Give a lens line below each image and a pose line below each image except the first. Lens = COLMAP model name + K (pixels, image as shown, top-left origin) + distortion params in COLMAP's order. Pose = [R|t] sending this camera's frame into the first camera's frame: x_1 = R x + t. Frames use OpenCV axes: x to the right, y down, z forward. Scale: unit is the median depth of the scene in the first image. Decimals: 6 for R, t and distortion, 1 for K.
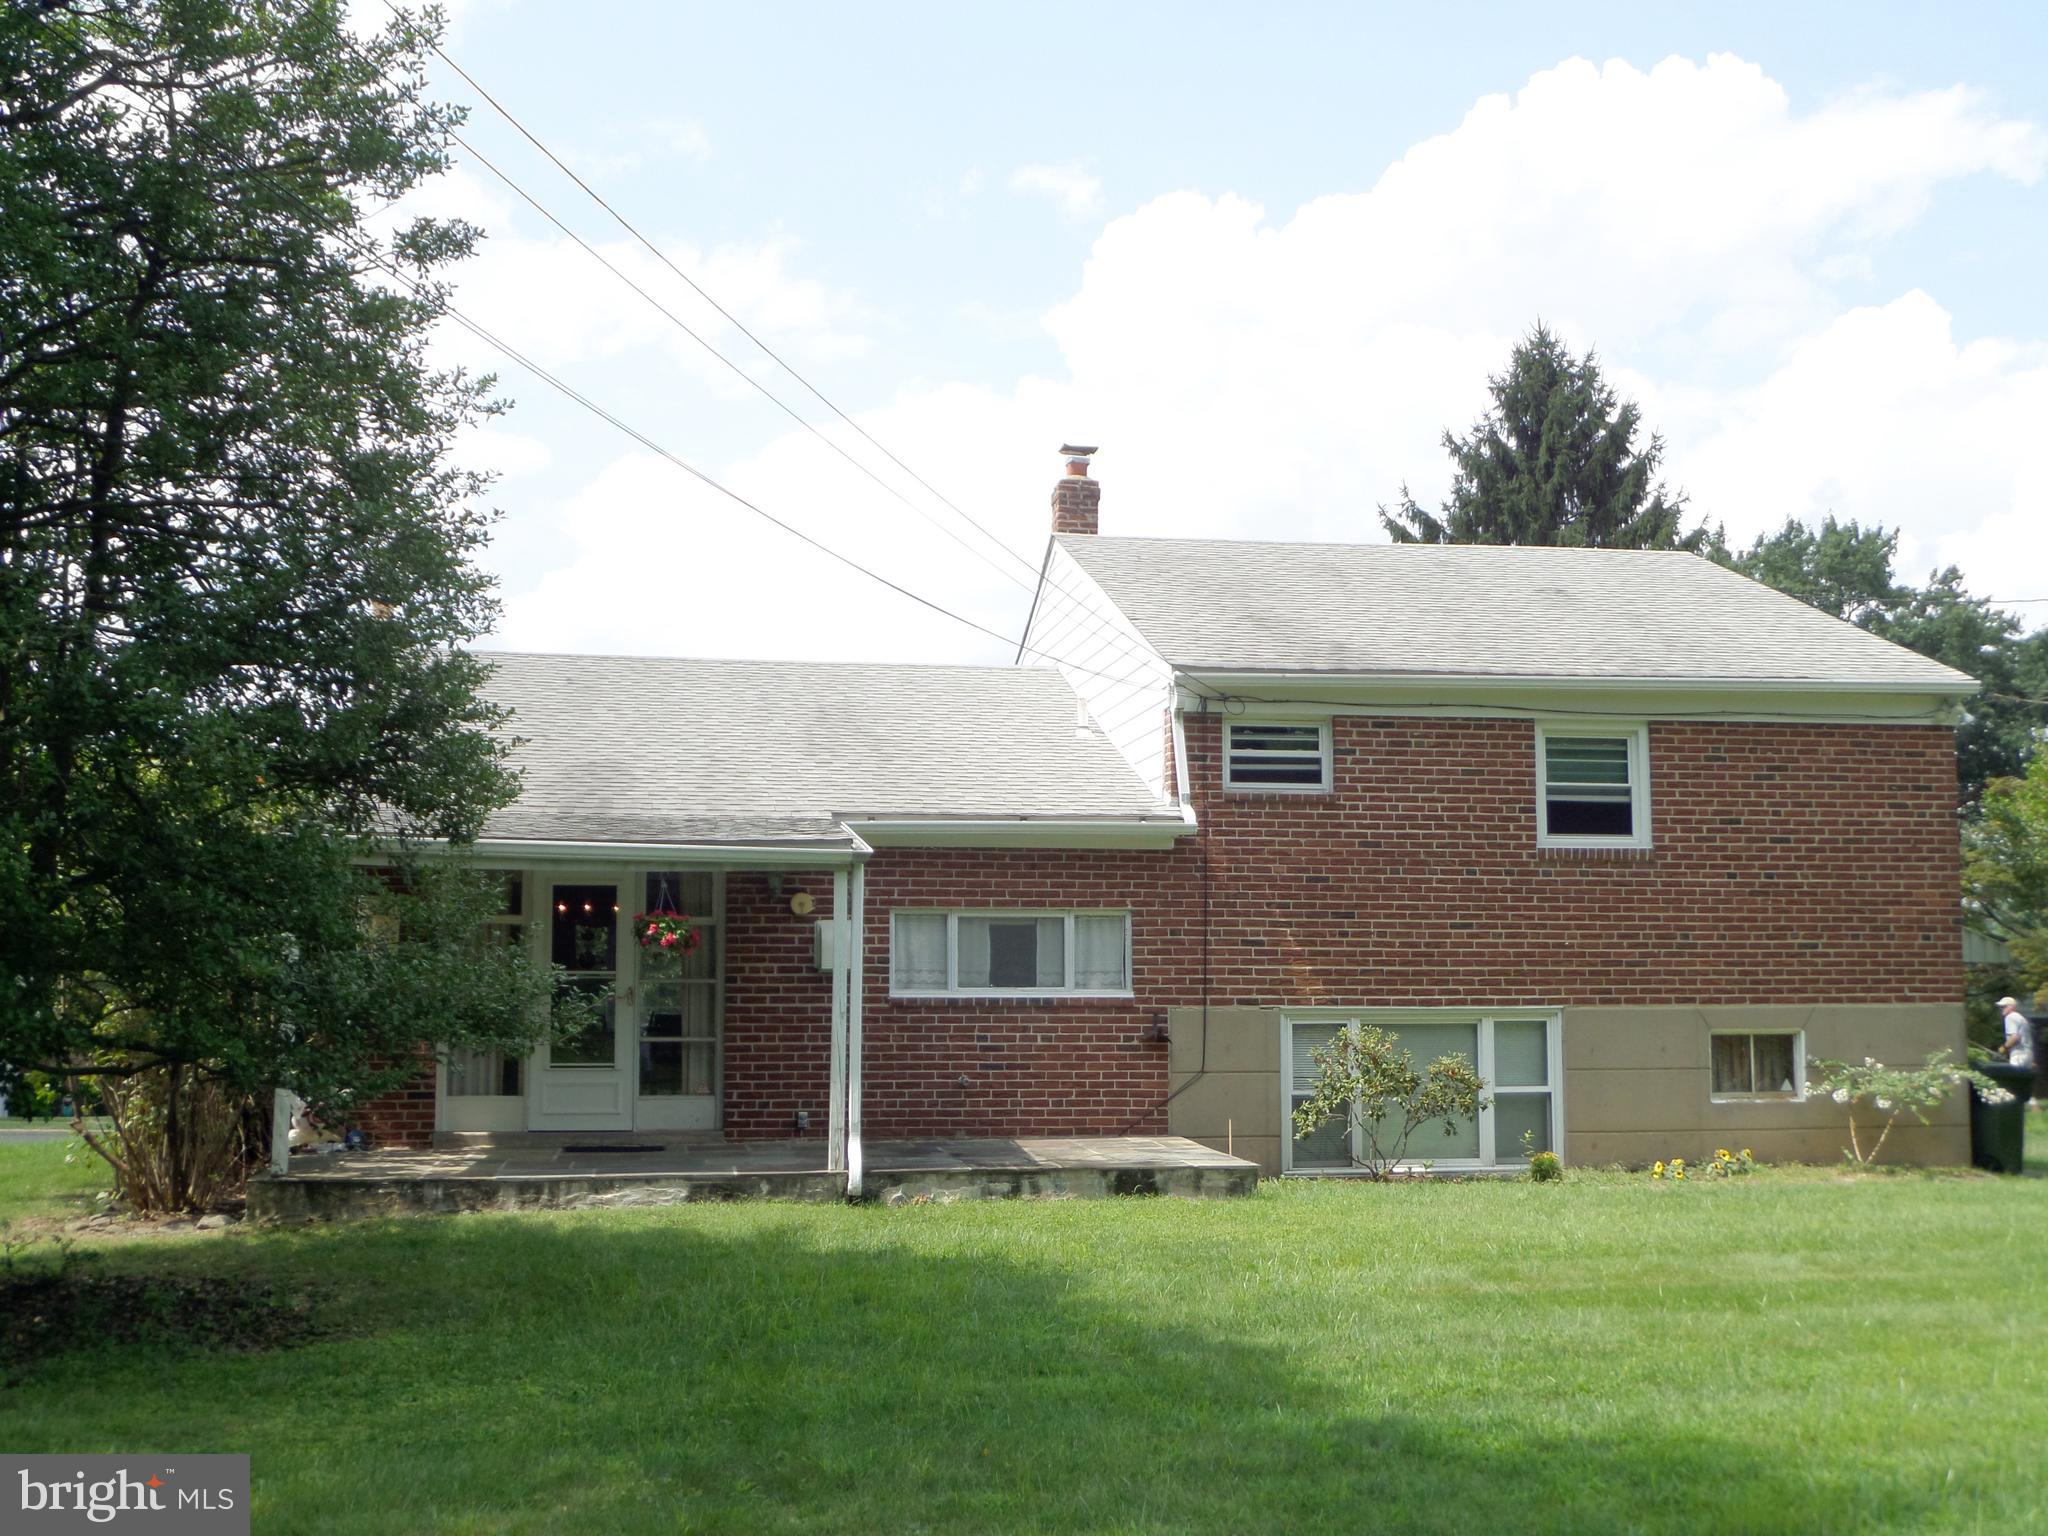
lens RADIAL K [[2433.9, 0, 1026.3], [0, 2433.9, 767.8], [0, 0, 1]] dist [-0.086920, 0.000000]
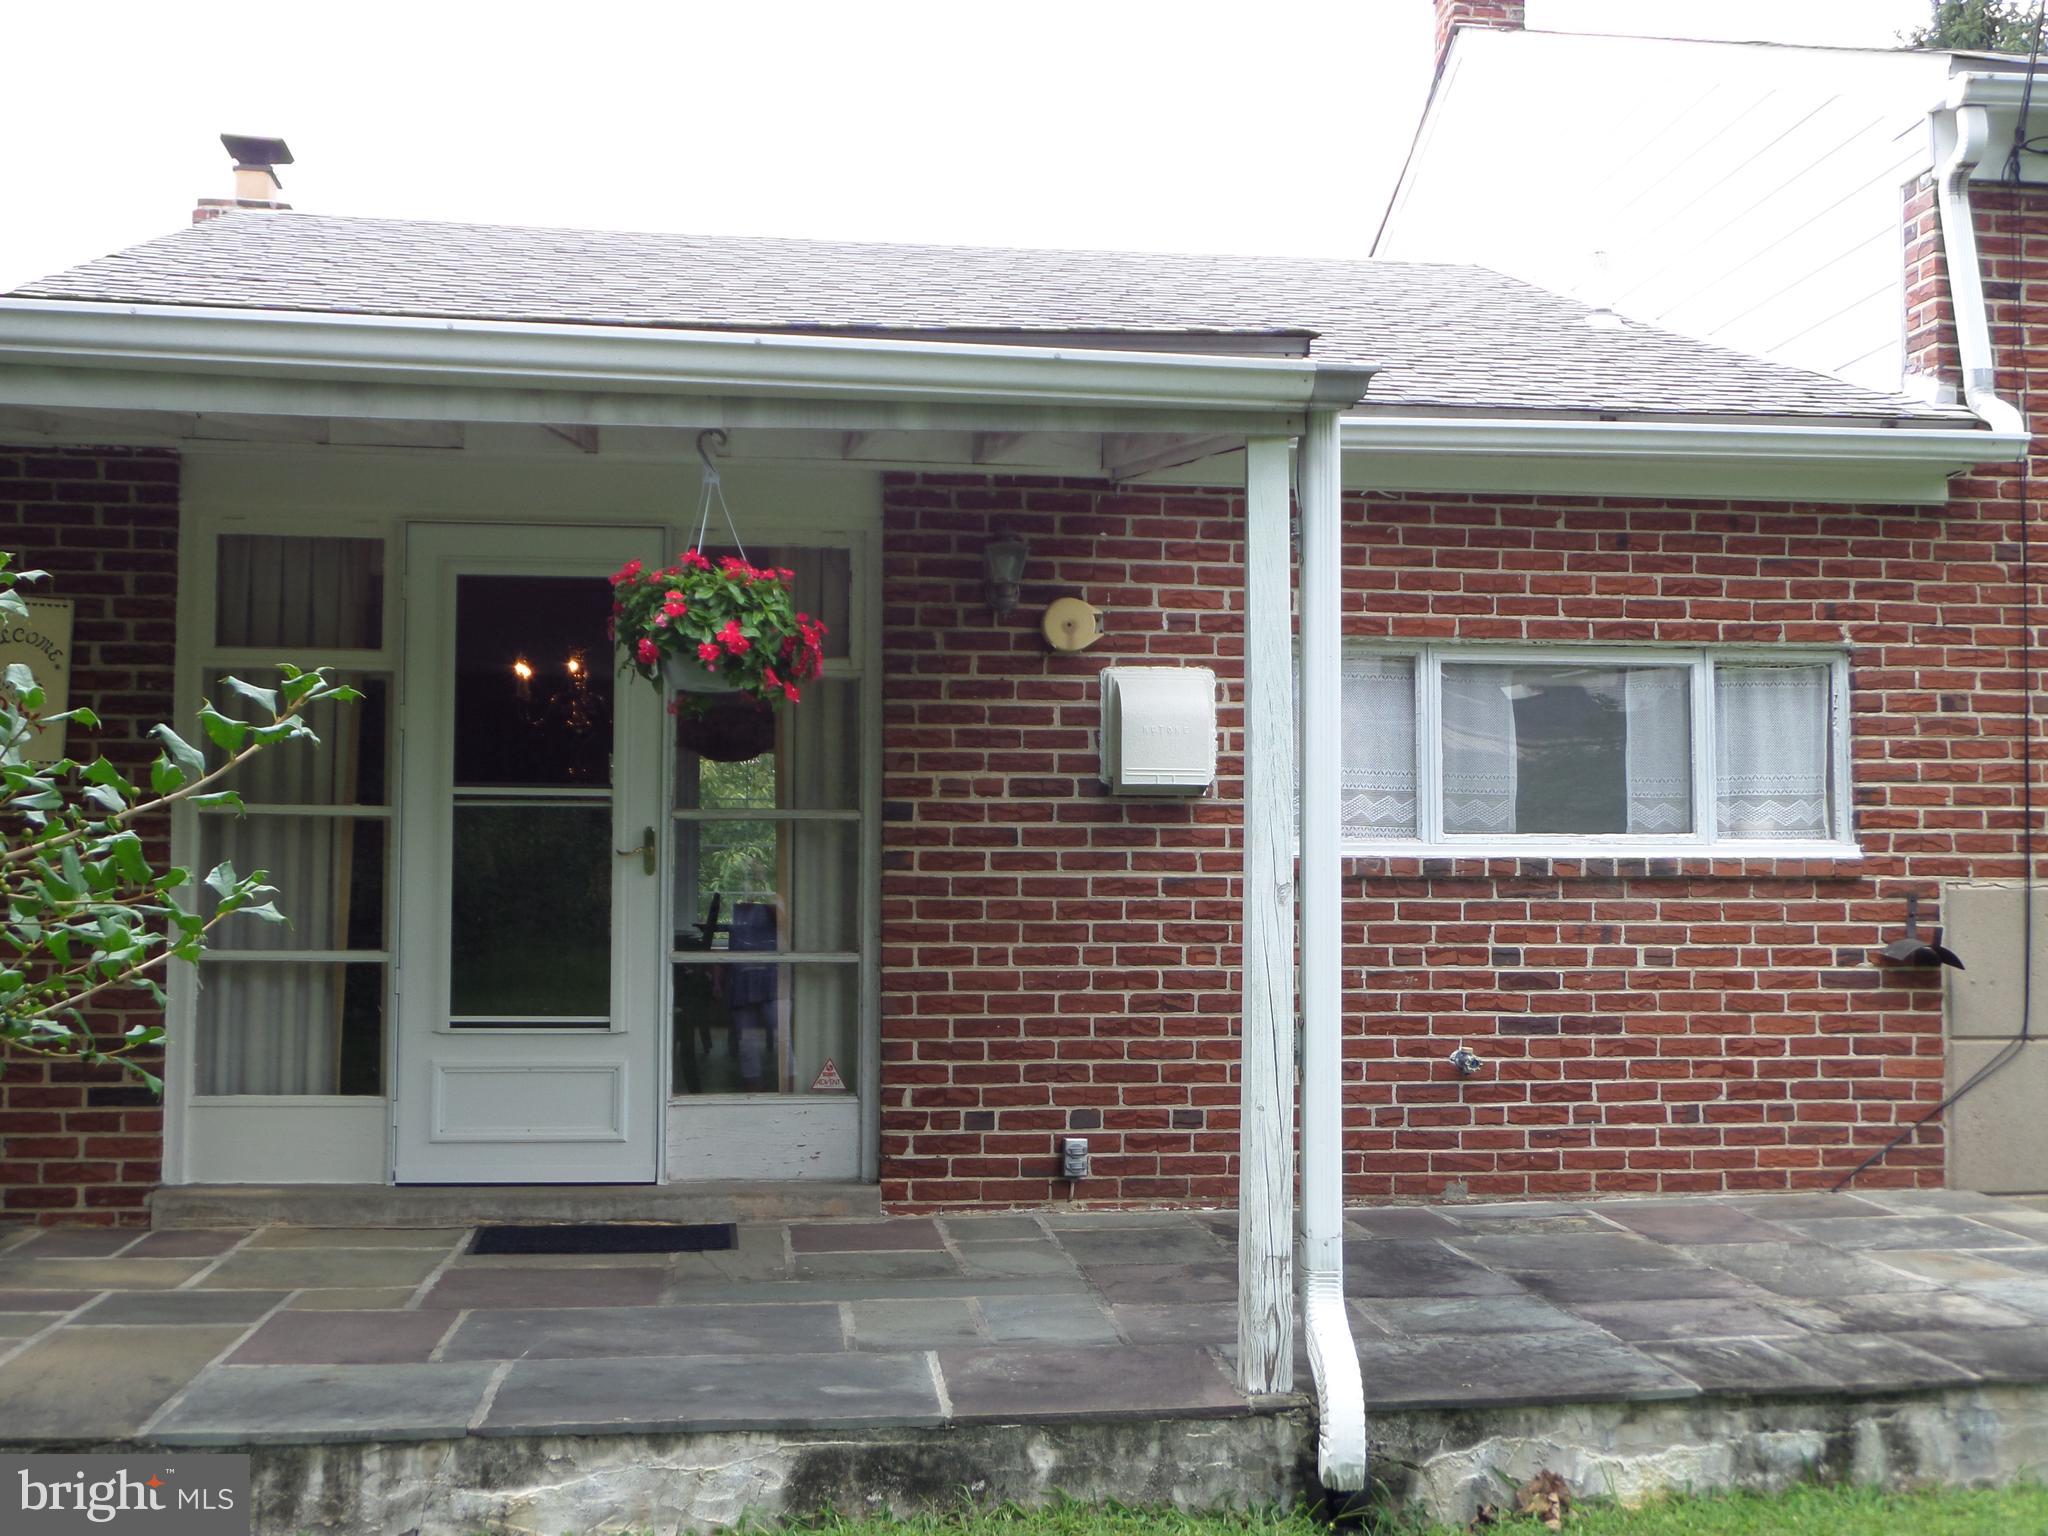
lens RADIAL K [[2433.9, 0, 1016.9], [0, 2433.9, 755.5], [0, 0, 1]] dist [-0.086920, 0.000000]
pose [[0.998935, 0.001265, -0.046115, -0.081914], [0.000438, 0.999319, 0.036906, 0.062328], [0.046131, -0.036887, 0.998254, 0.589965]]
